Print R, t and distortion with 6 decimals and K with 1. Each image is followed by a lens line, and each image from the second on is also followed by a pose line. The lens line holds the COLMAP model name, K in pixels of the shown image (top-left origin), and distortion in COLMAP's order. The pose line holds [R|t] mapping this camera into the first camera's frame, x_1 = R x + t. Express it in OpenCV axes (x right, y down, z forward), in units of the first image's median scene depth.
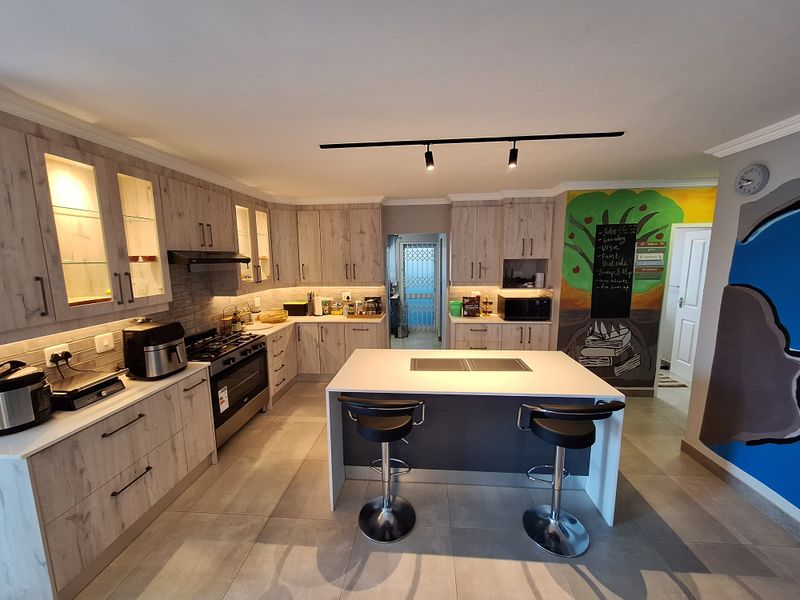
lens RADIAL K [[313.8, 0, 400.0], [0, 313.8, 300.0], [0, 0, 1]] dist [-0.000639, 0.000610]
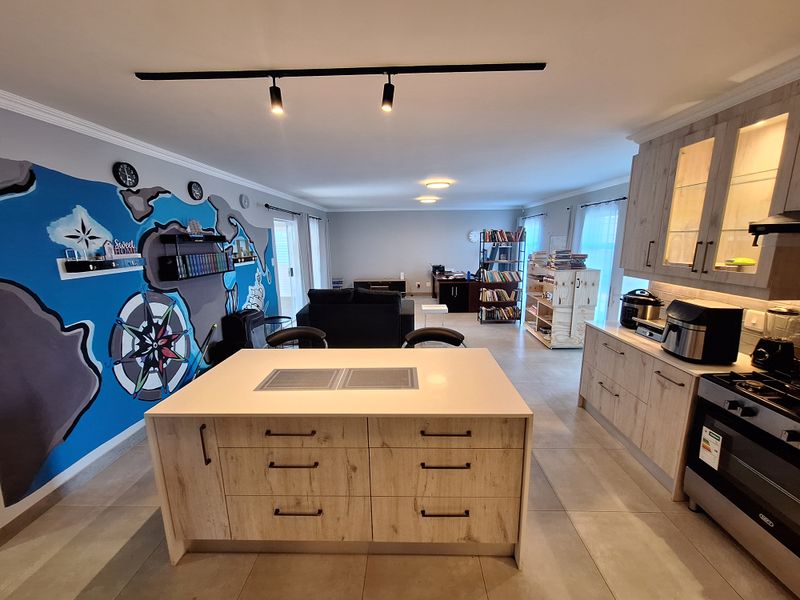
lens RADIAL K [[313.8, 0, 400.0], [0, 313.8, 300.0], [0, 0, 1]] dist [-0.000639, 0.000610]
pose [[-0.998321, 0.034092, -0.046833, 0.075529], [0.017106, 0.945918, 0.323955, -0.154070], [0.055344, 0.322610, -0.944913, 1.200745]]
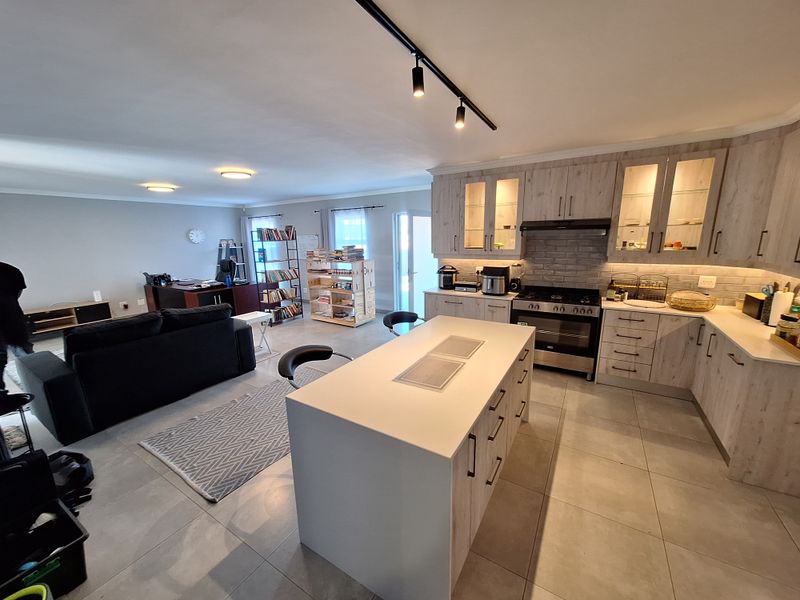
lens RADIAL K [[313.8, 0, 400.0], [0, 313.8, 300.0], [0, 0, 1]] dist [-0.000639, 0.000610]
pose [[-0.451415, 0.200281, -0.869547, 0.692922], [-0.097592, 0.957558, 0.271216, -0.107810], [0.886961, 0.207292, -0.412710, 0.865374]]
